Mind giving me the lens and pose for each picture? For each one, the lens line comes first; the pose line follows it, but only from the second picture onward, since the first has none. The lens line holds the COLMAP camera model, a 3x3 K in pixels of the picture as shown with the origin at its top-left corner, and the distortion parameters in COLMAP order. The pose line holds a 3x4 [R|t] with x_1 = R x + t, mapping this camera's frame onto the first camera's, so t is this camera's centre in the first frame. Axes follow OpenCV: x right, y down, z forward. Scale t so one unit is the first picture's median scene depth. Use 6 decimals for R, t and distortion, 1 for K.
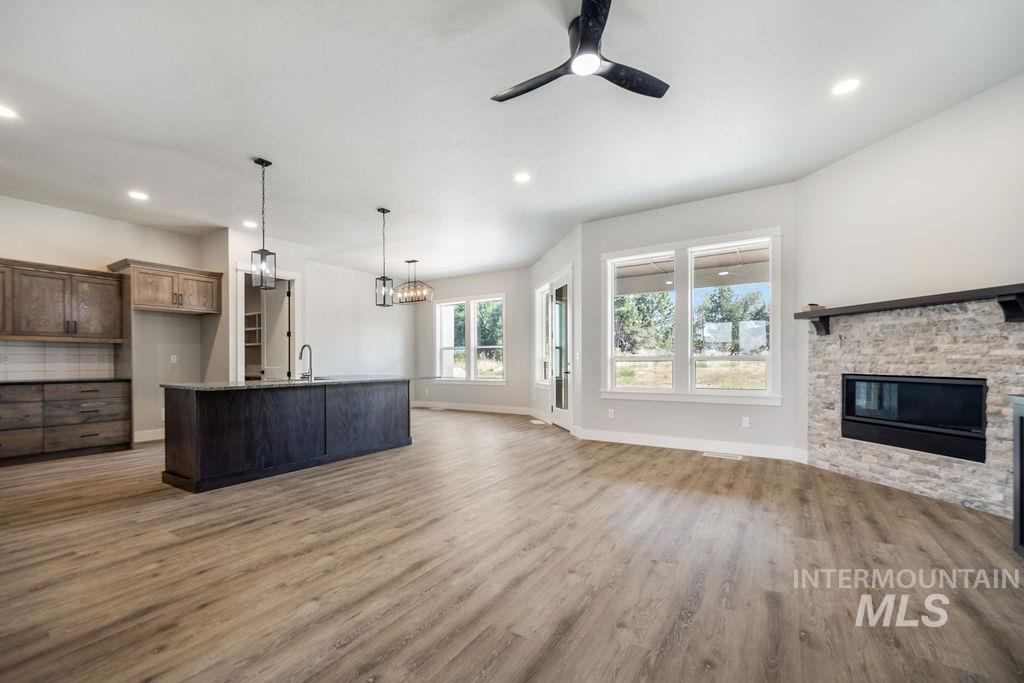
lens RADIAL K [[422.3, 0, 514.6], [0, 422.3, 364.7], [0, 0, 1]] dist [-0.000065, -0.000171]
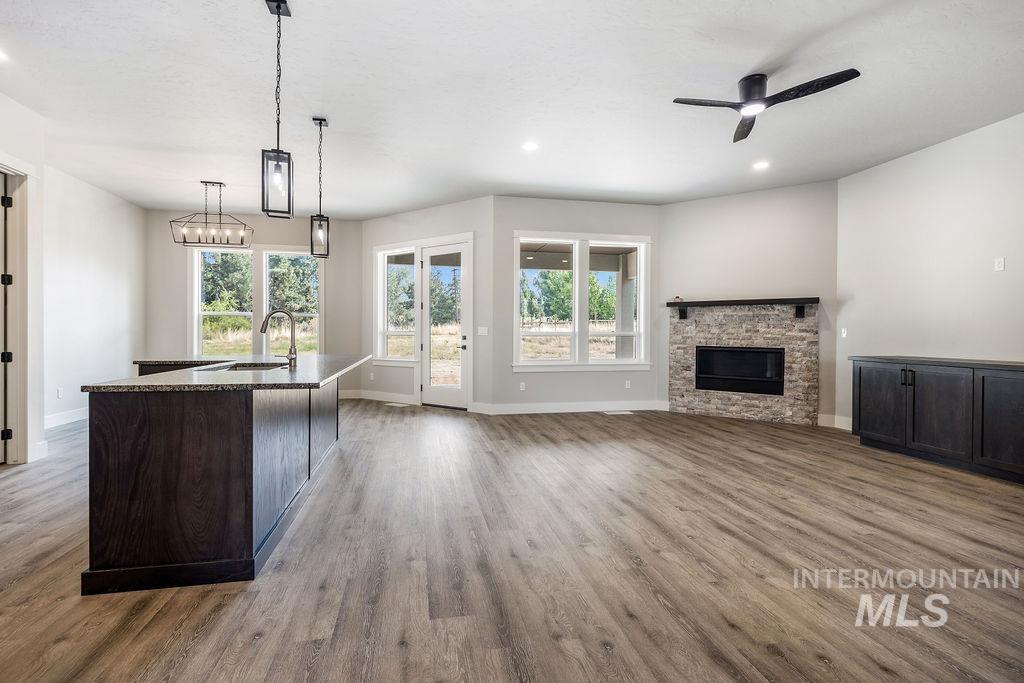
lens RADIAL K [[456.8, 0, 508.8], [0, 456.8, 336.2], [0, 0, 1]] dist [0.000343, -0.000401]
pose [[0.725477, 0.003559, 0.688238, -0.897060], [-0.004406, 0.999990, -0.000527, -0.010308], [-0.688233, -0.002650, 0.725485, 0.334380]]
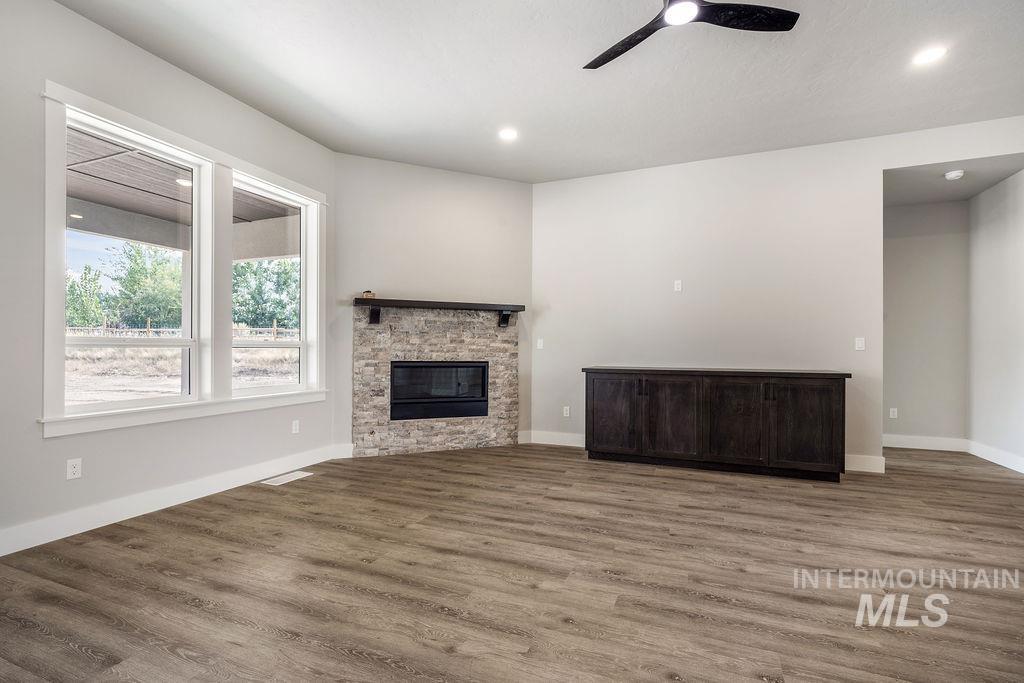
lens RADIAL K [[460.8, 0, 508.0], [0, 460.8, 348.3], [0, 0, 1]] dist [0.000561, -0.000230]
pose [[-0.167609, 0.007020, 0.985829, -0.486057], [0.001877, 0.999975, -0.006802, -0.003514], [-0.985852, 0.000711, -0.167618, 1.021696]]
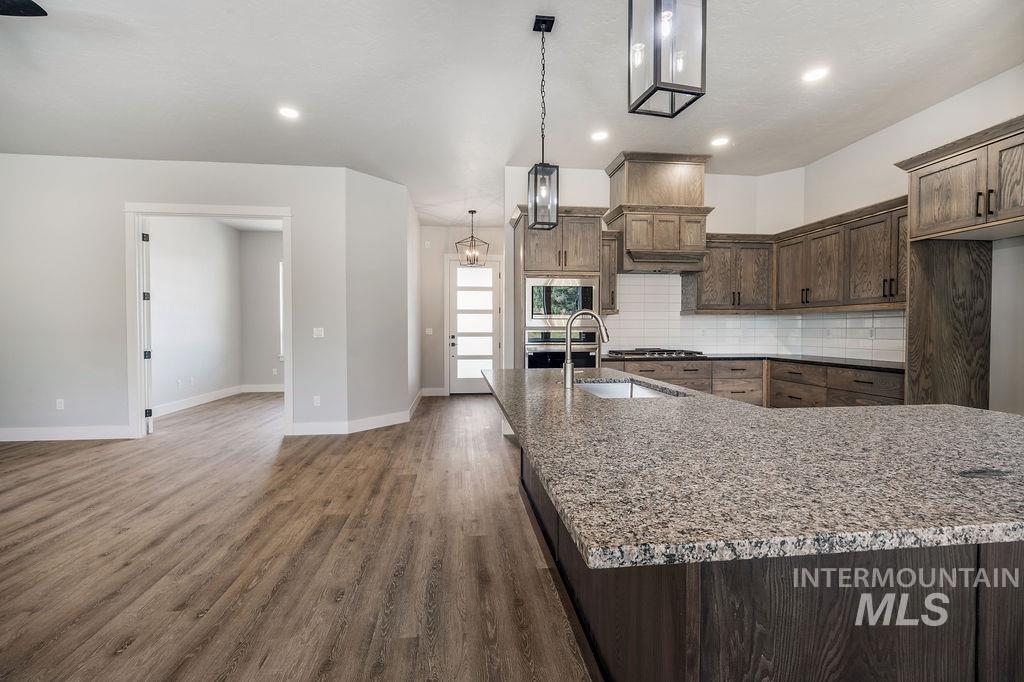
lens RADIAL K [[456.8, 0, 508.8], [0, 456.8, 335.7], [0, 0, 1]] dist [0.000343, -0.000401]
pose [[-0.785289, 0.011858, -0.619016, -0.146482], [-0.000738, 0.999798, 0.020088, -0.036135], [0.619129, 0.016232, -0.785122, 1.681110]]
